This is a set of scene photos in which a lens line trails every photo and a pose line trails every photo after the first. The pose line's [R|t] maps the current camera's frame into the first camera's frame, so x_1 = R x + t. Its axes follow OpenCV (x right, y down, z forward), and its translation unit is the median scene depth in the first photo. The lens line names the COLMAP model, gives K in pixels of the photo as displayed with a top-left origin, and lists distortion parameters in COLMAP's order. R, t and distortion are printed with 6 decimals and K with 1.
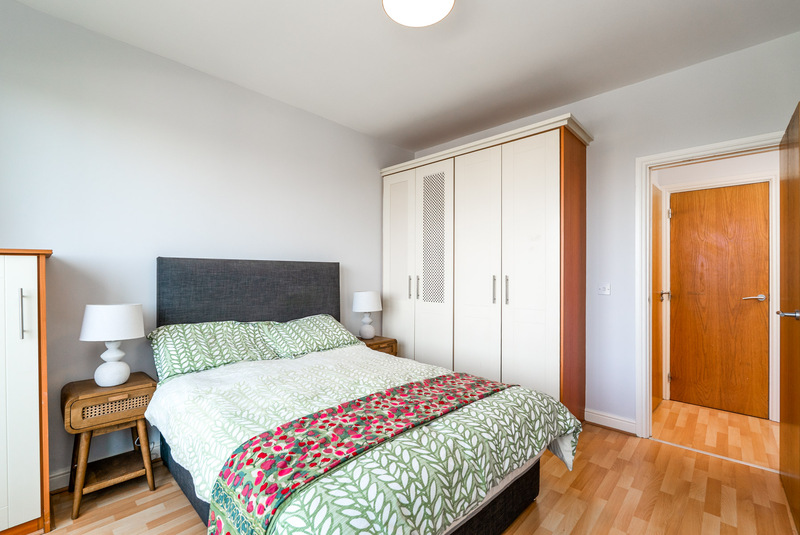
lens RADIAL K [[350.5, 0, 397.8], [0, 350.5, 272.3], [0, 0, 1]] dist [-0.001913, 0.000215]
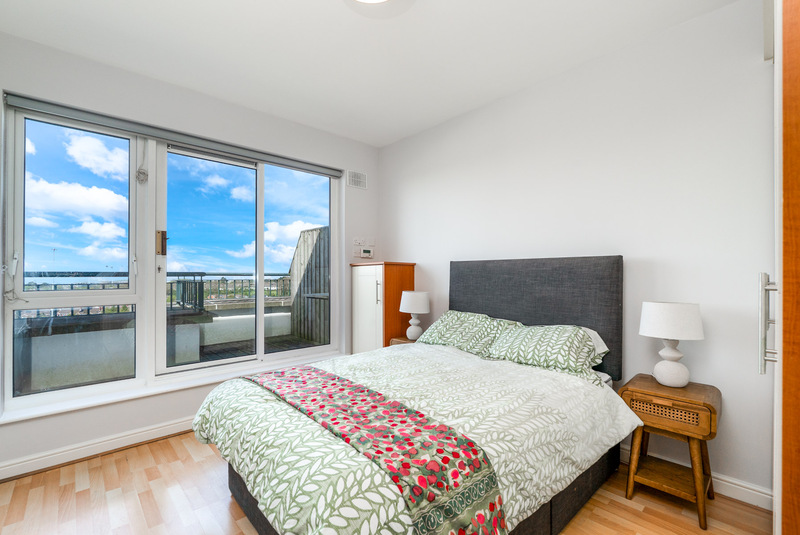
lens RADIAL K [[356.6, 0, 402.3], [0, 356.6, 274.3], [0, 0, 1]] dist [-0.001682, -0.000019]
pose [[-0.053385, -0.003251, -0.998569, 0.671666], [0.010400, 0.999939, -0.003812, 0.009726], [0.998520, -0.010588, -0.053348, 0.786071]]
